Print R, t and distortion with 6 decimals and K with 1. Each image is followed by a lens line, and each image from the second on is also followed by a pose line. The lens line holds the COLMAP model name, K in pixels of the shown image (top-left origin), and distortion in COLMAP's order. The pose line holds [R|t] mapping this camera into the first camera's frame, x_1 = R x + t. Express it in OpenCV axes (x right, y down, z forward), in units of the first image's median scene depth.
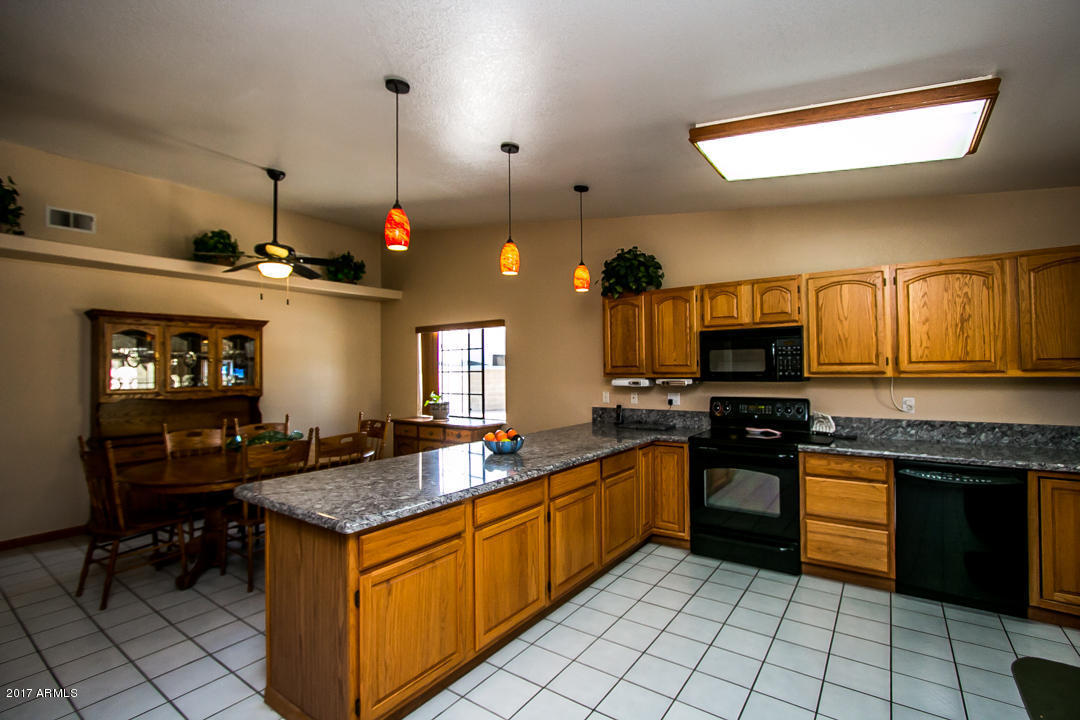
lens RADIAL K [[501.8, 0, 541.6], [0, 501.8, 359.3], [0, 0, 1]] dist [-0.016458, 0.000722]
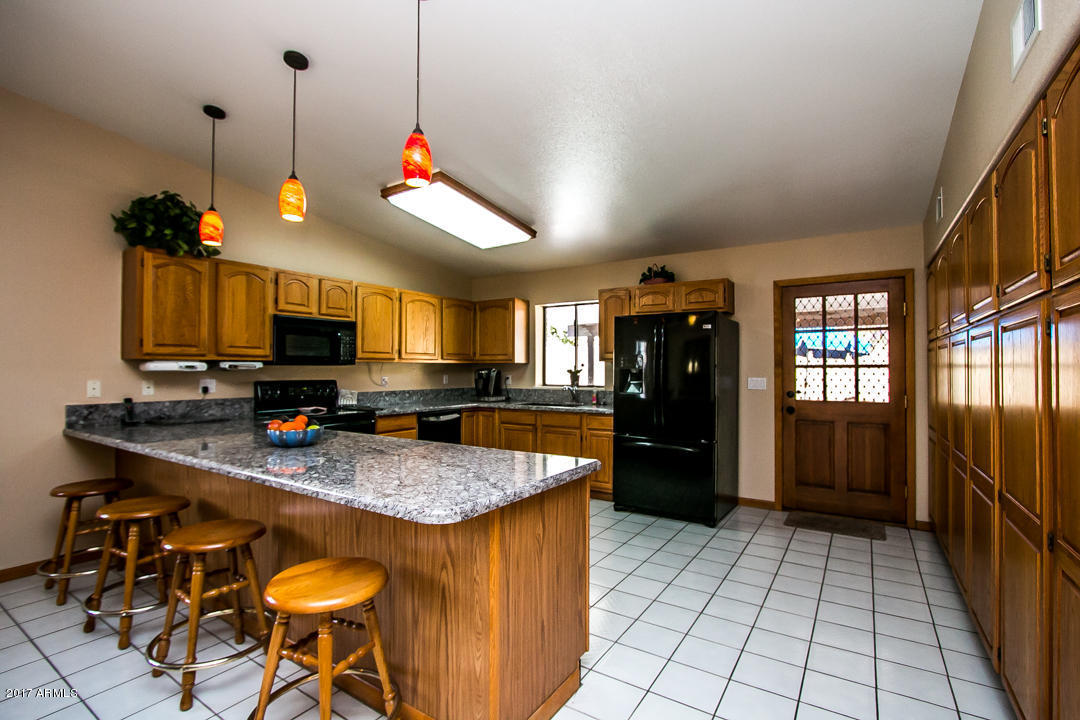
lens RADIAL K [[497.8, 0, 540.4], [0, 497.8, 362.5], [0, 0, 1]] dist [-0.015641, 0.000904]
pose [[-0.052233, 0.023198, 0.998365, -0.658400], [-0.019613, 0.999514, -0.024251, 0.050837], [-0.998442, -0.020847, -0.051753, 0.500535]]
